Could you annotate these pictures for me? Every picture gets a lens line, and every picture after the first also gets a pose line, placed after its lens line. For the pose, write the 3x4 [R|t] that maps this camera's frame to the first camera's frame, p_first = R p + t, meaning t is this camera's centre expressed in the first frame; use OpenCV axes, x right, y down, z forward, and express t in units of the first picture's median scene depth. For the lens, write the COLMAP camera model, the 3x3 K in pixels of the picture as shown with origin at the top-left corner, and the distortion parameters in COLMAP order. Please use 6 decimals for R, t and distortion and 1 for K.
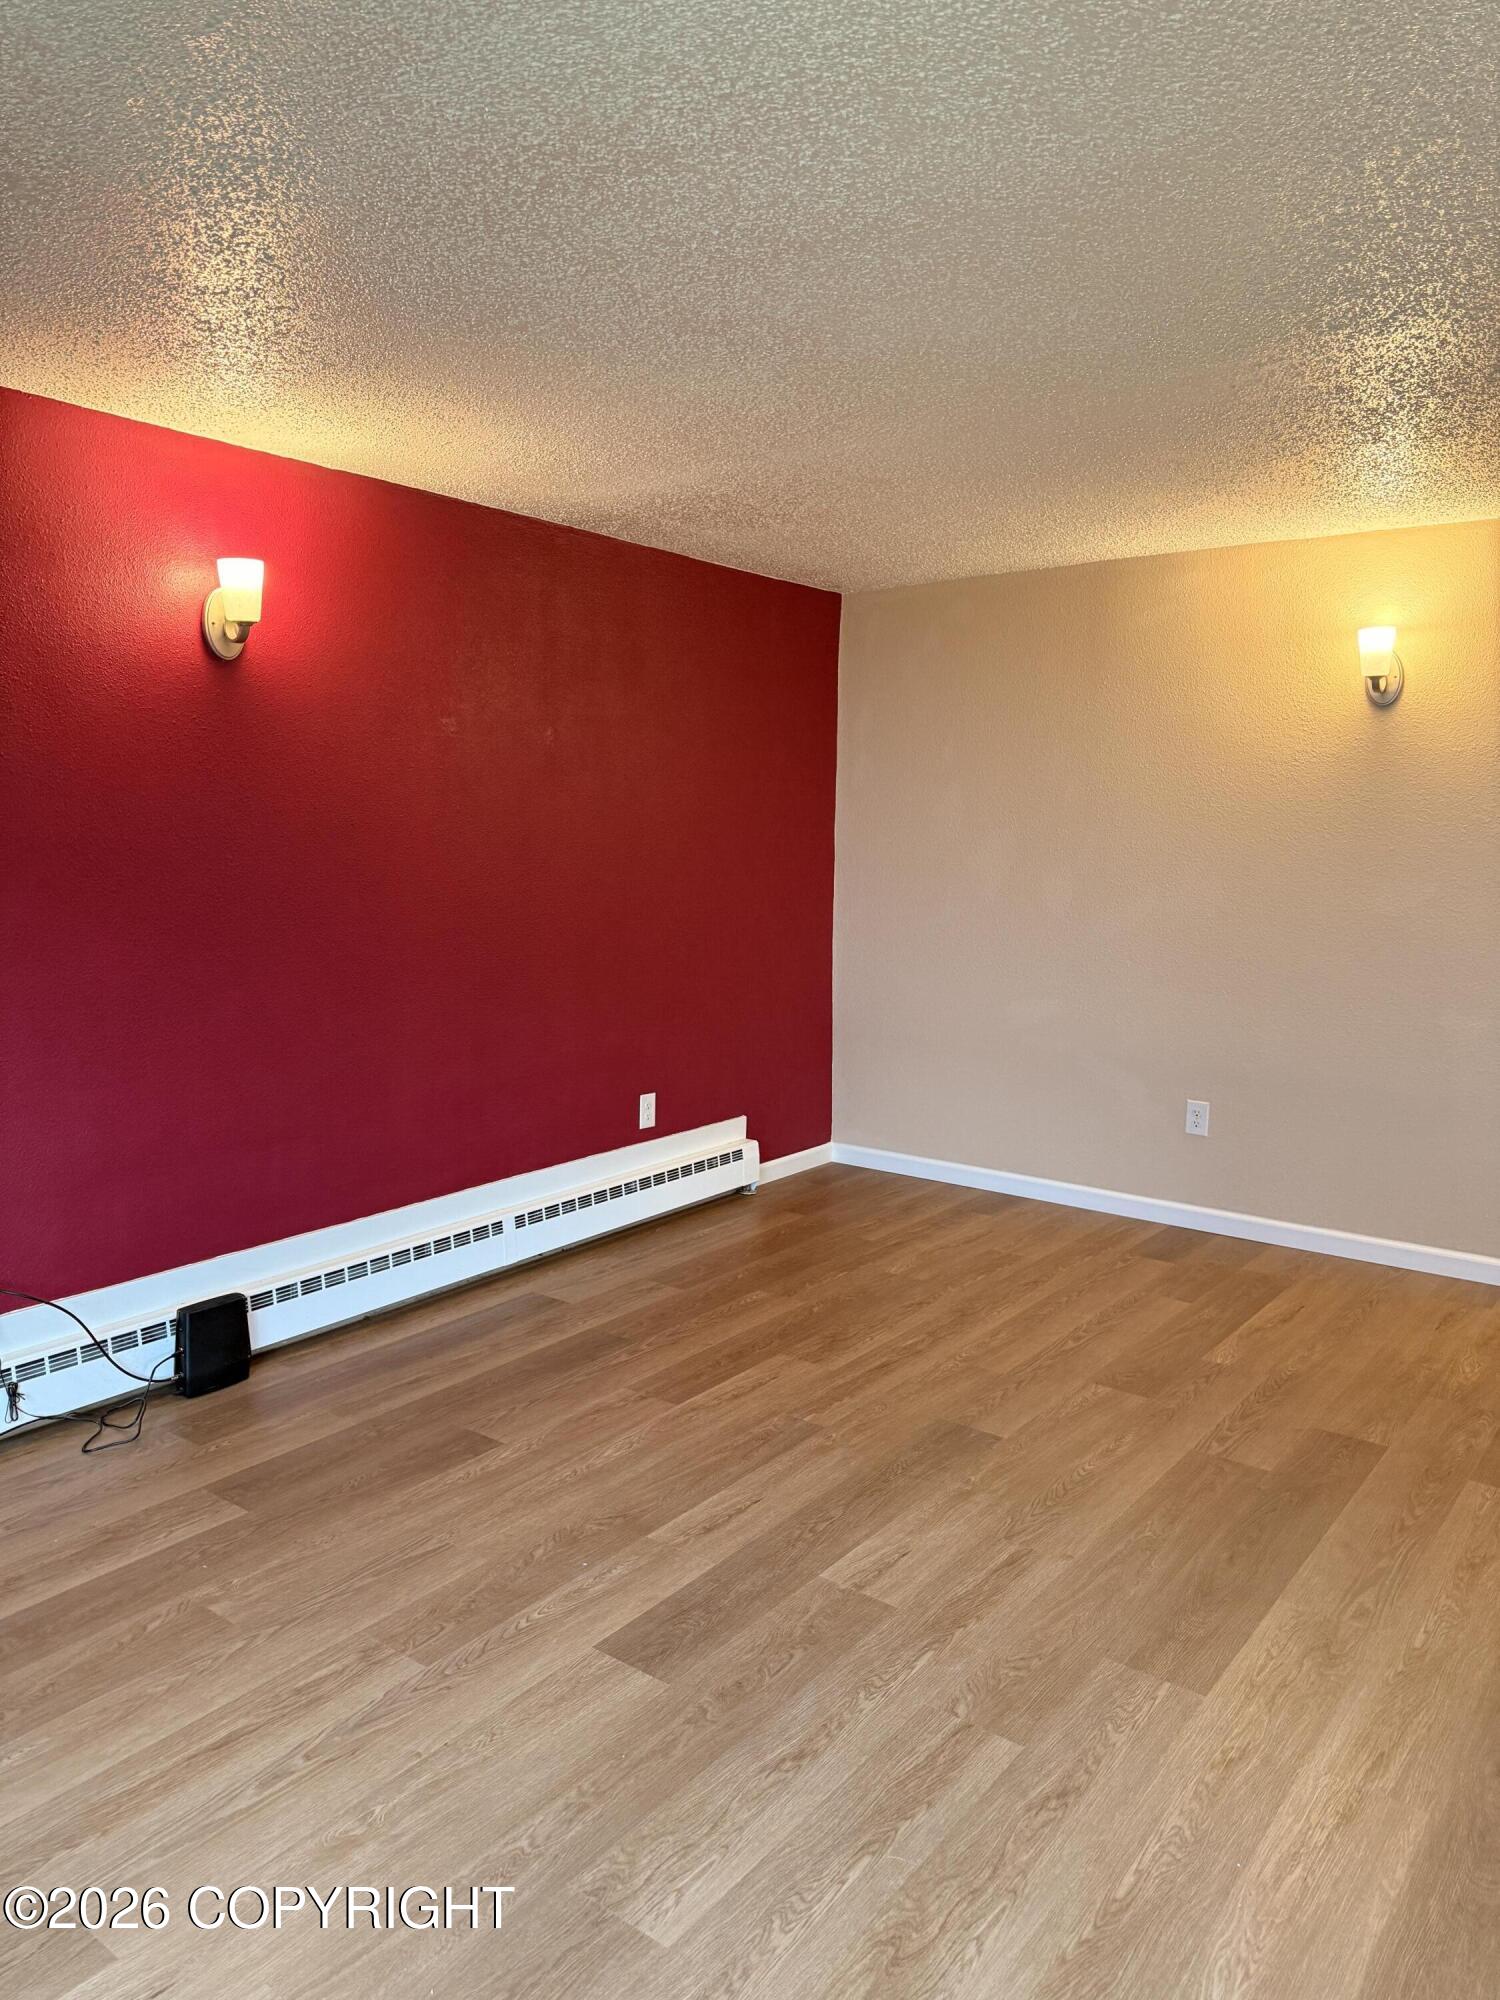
lens RADIAL K [[1392.8, 0, 747.7], [0, 1392.8, 997.0], [0, 0, 1]] dist [0.009714, 0.002985]
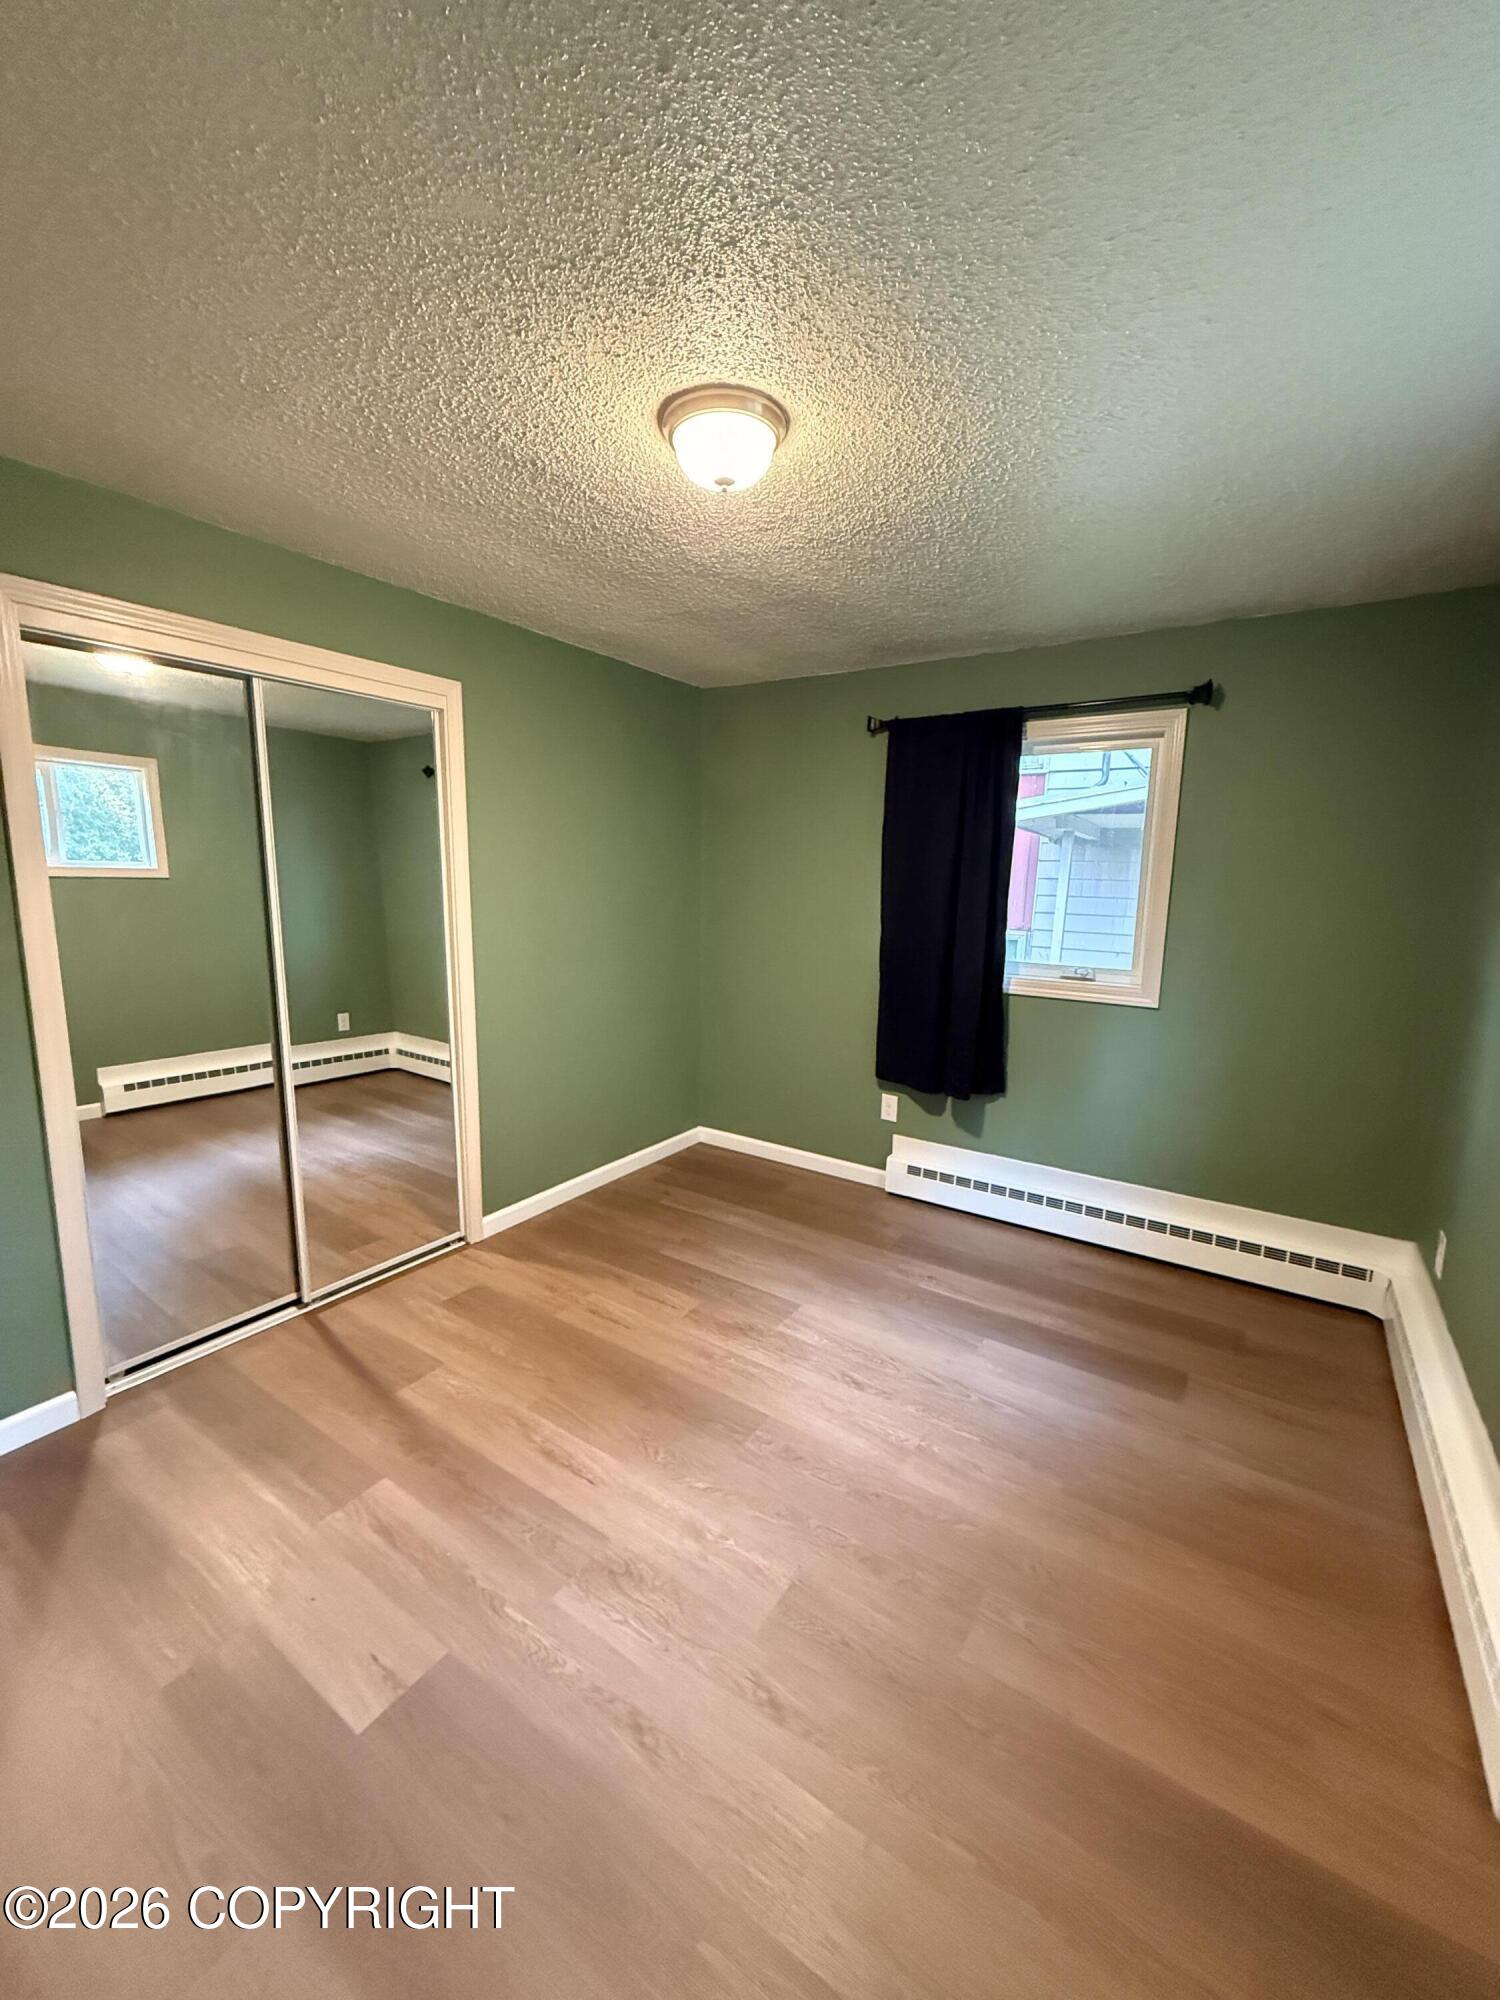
lens RADIAL K [[793.4, 0, 746.3], [0, 793.4, 1008.4], [0, 0, 1]] dist [-0.000876, -0.000038]
pose [[0.068584, 0.245372, -0.967000, 0.881035], [-0.073564, 0.967887, 0.240380, -0.230875], [0.994929, 0.054650, 0.084432, 1.029533]]
